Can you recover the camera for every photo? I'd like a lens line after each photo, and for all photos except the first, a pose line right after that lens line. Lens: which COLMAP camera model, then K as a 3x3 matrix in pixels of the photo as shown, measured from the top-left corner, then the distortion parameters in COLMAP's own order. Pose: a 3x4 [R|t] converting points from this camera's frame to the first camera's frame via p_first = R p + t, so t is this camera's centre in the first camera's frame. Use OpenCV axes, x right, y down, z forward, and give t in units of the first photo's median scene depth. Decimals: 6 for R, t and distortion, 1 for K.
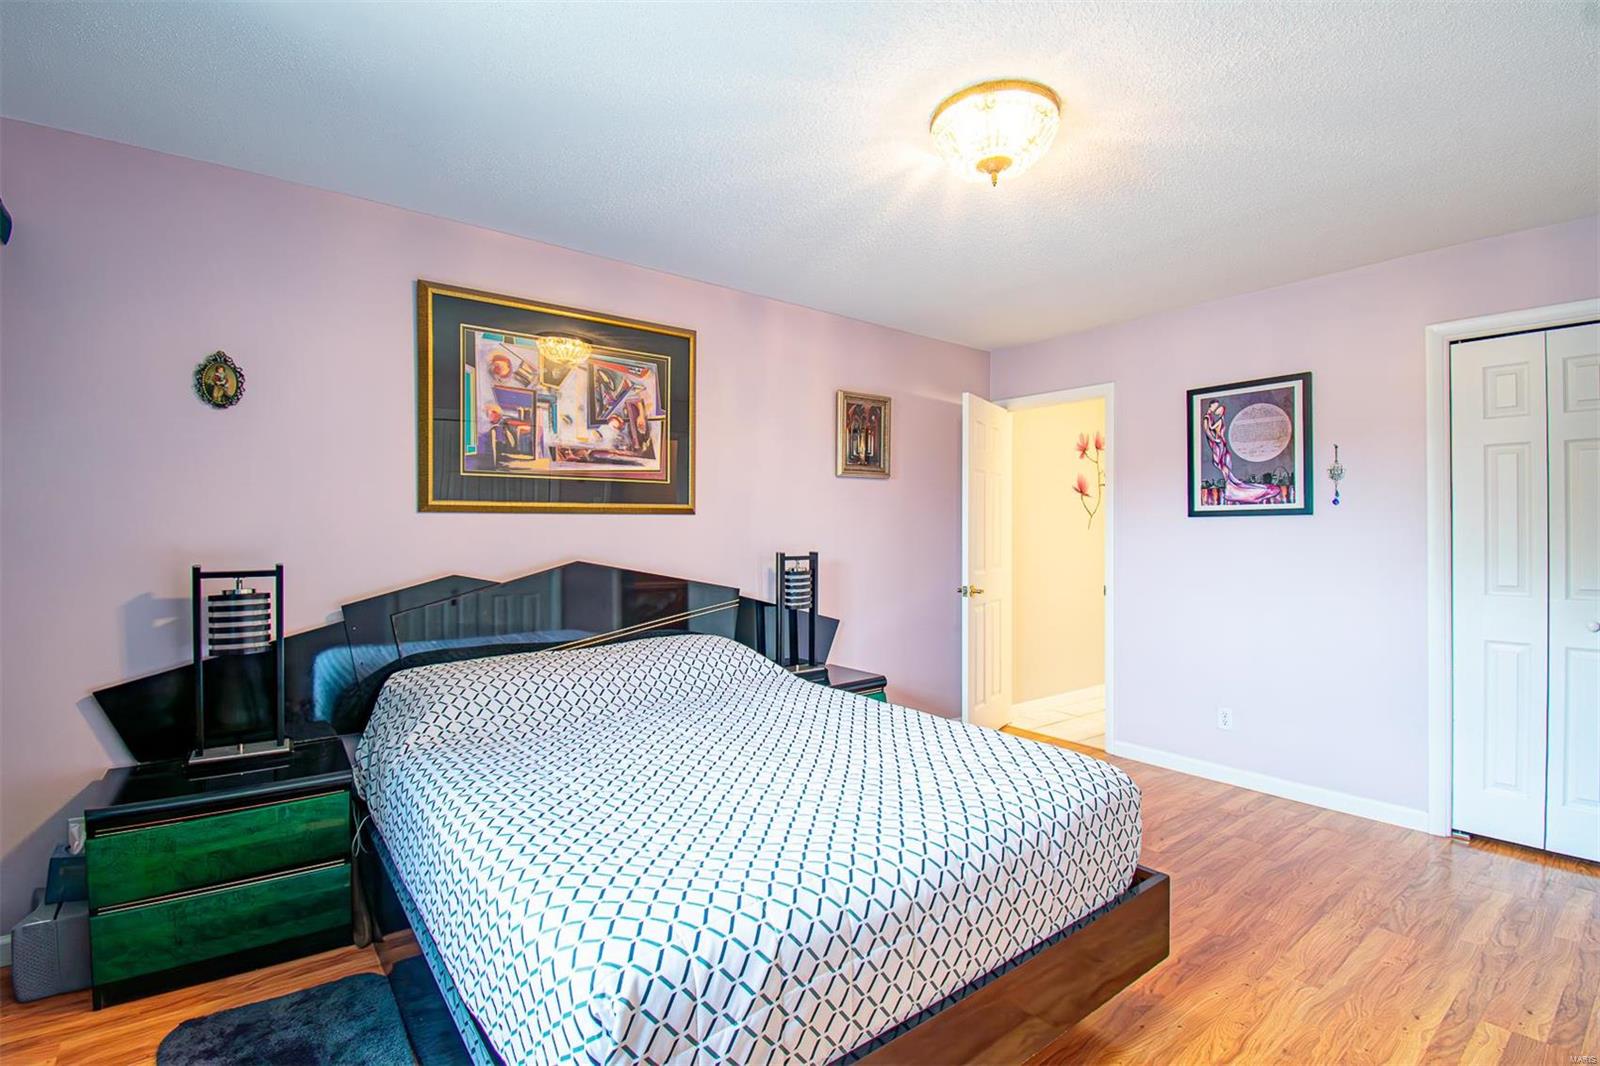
lens RADIAL K [[734.2, 0, 805.9], [0, 734.2, 528.1], [0, 0, 1]] dist [-0.033746, -0.001987]
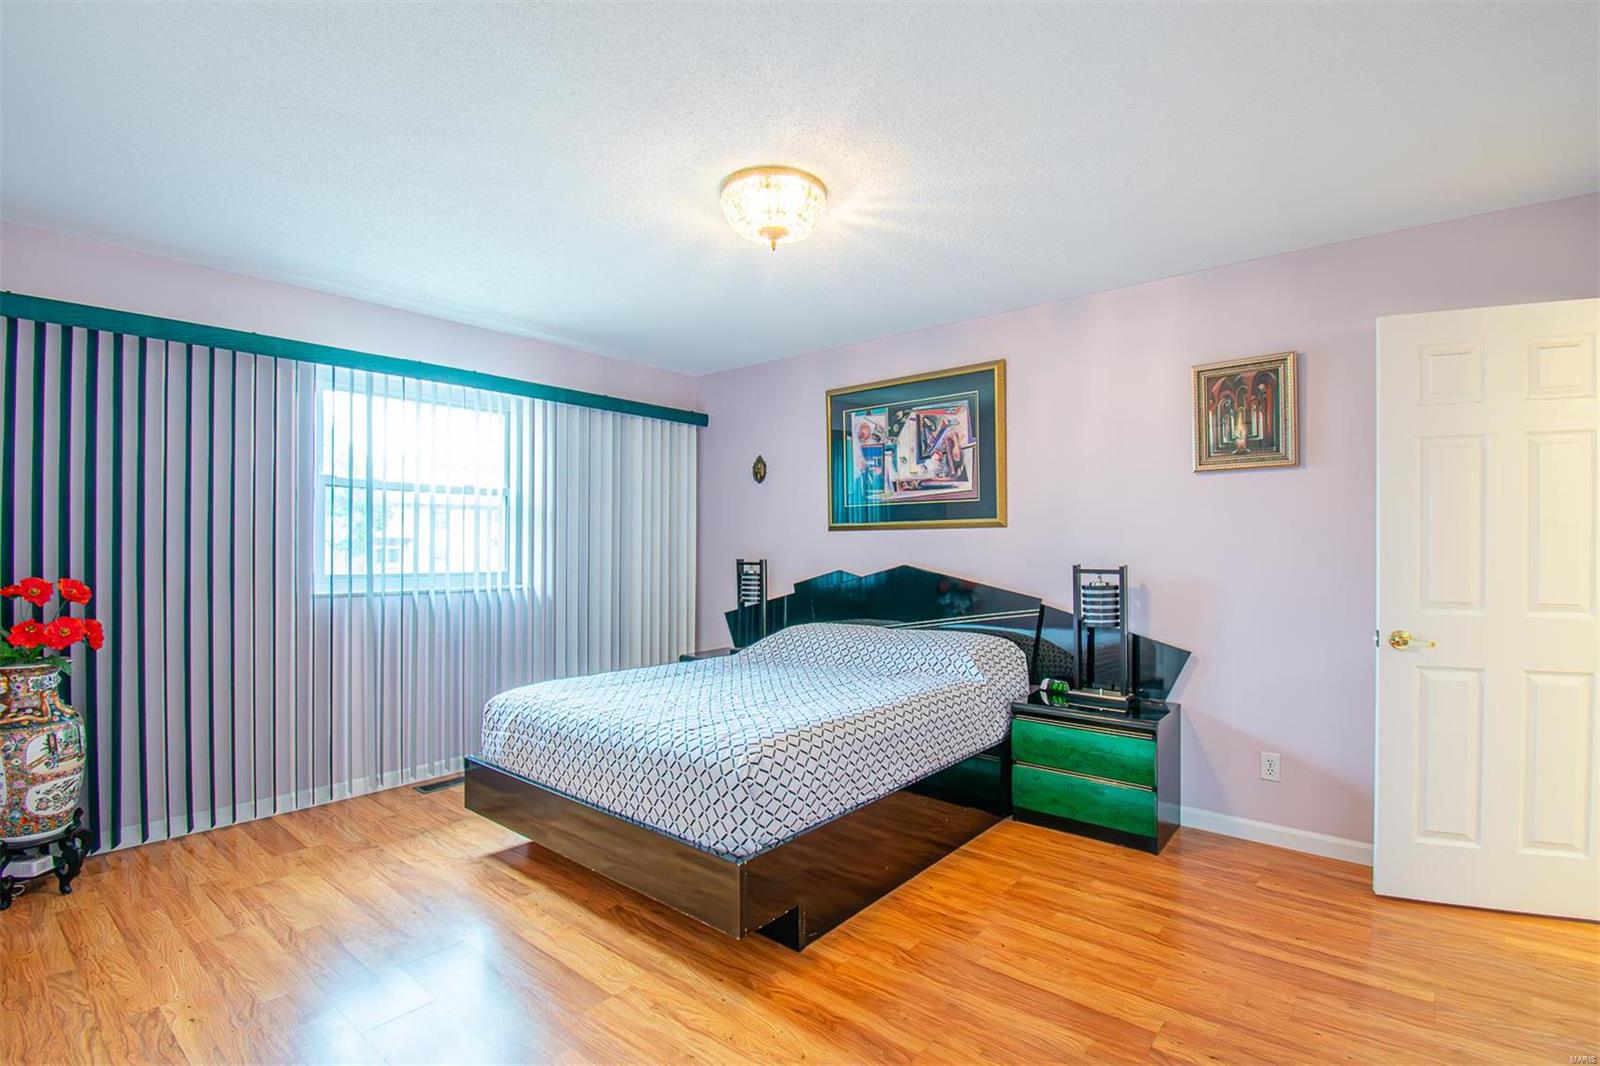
lens RADIAL K [[734.2, 0, 806.5], [0, 734.2, 539.3], [0, 0, 1]] dist [-0.033746, -0.001987]
pose [[0.183967, 0.000046, -0.982933, 0.932951], [0.011845, 0.999927, 0.002264, -0.006608], [0.982861, -0.012059, 0.183953, 0.544537]]
